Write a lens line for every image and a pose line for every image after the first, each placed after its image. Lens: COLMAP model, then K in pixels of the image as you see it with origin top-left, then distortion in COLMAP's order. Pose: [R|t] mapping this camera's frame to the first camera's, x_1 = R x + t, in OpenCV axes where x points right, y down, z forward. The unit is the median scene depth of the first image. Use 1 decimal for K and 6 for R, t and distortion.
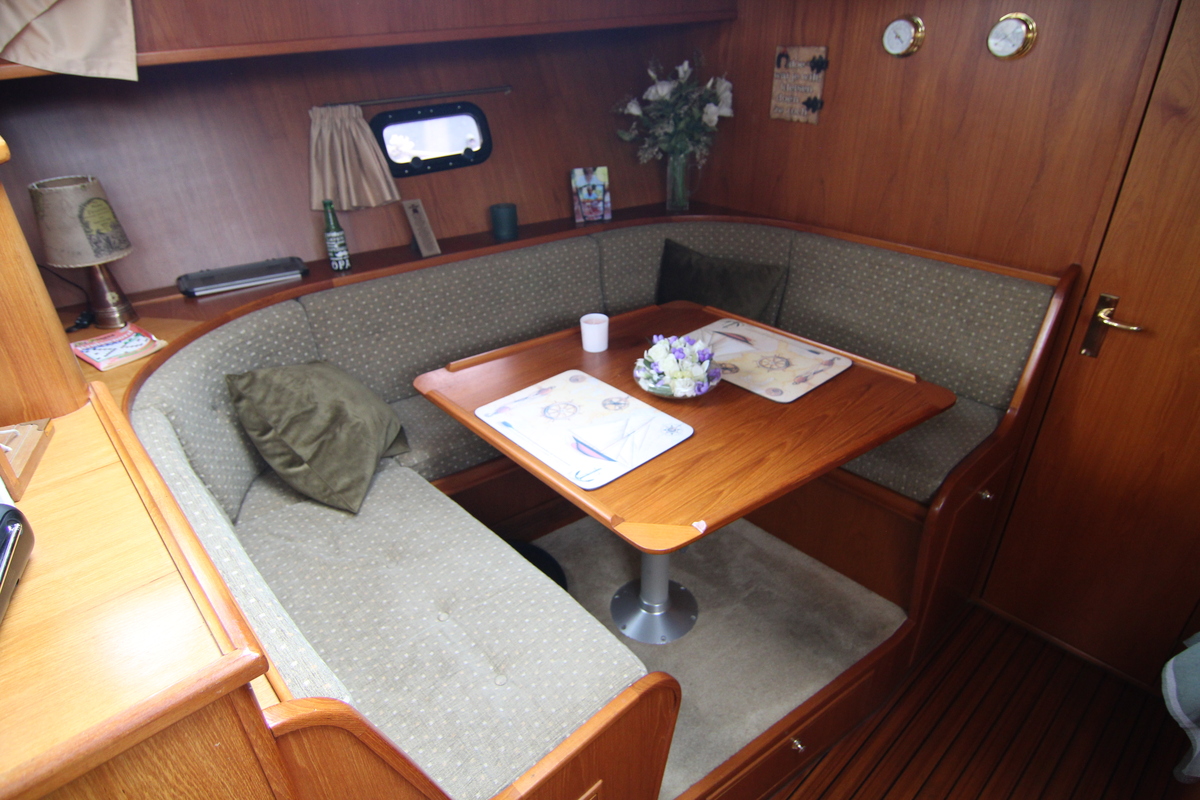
lens RADIAL K [[674.3, 0, 600.0], [0, 674.3, 400.0], [0, 0, 1]] dist [-0.016094, -0.007888]
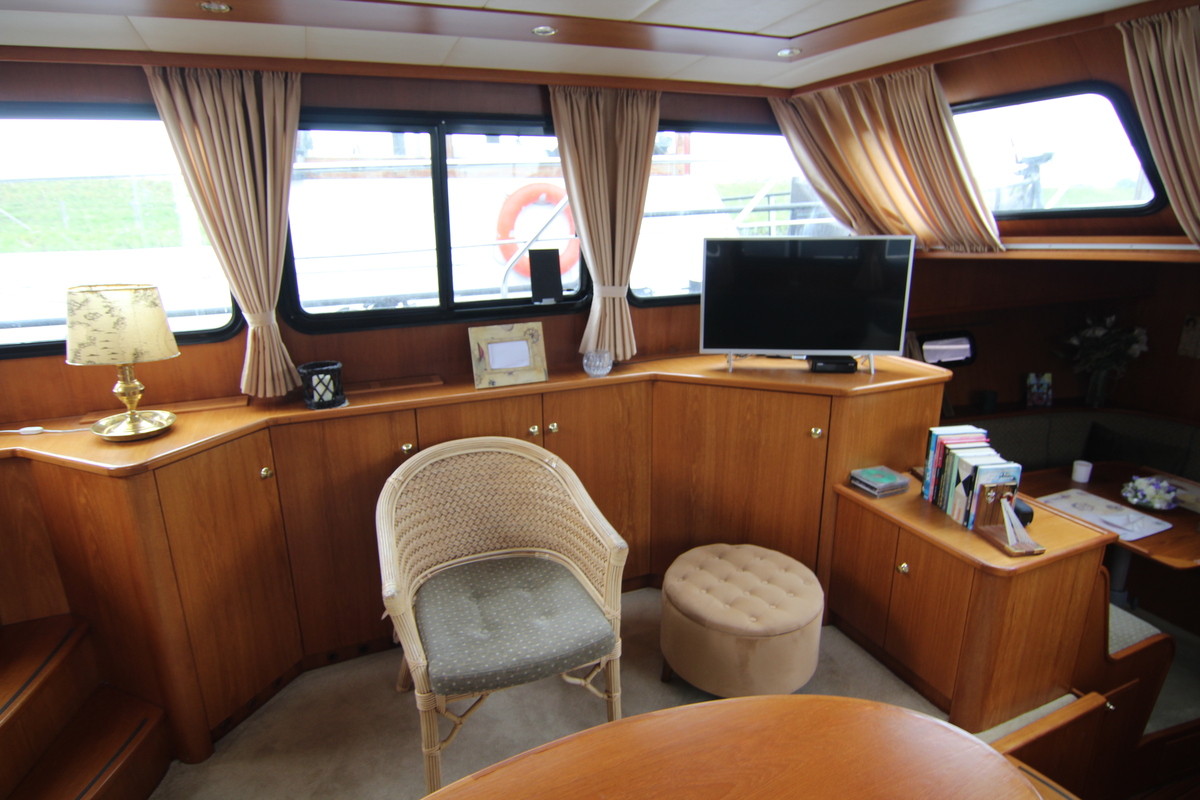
lens RADIAL K [[674.3, 0, 600.0], [0, 674.3, 400.0], [0, 0, 1]] dist [-0.016094, -0.007888]
pose [[0.942703, 0.103017, -0.317331, -0.509337], [-0.170121, 0.966620, -0.191584, 0.207136], [0.287003, 0.234591, 0.928761, -0.792809]]
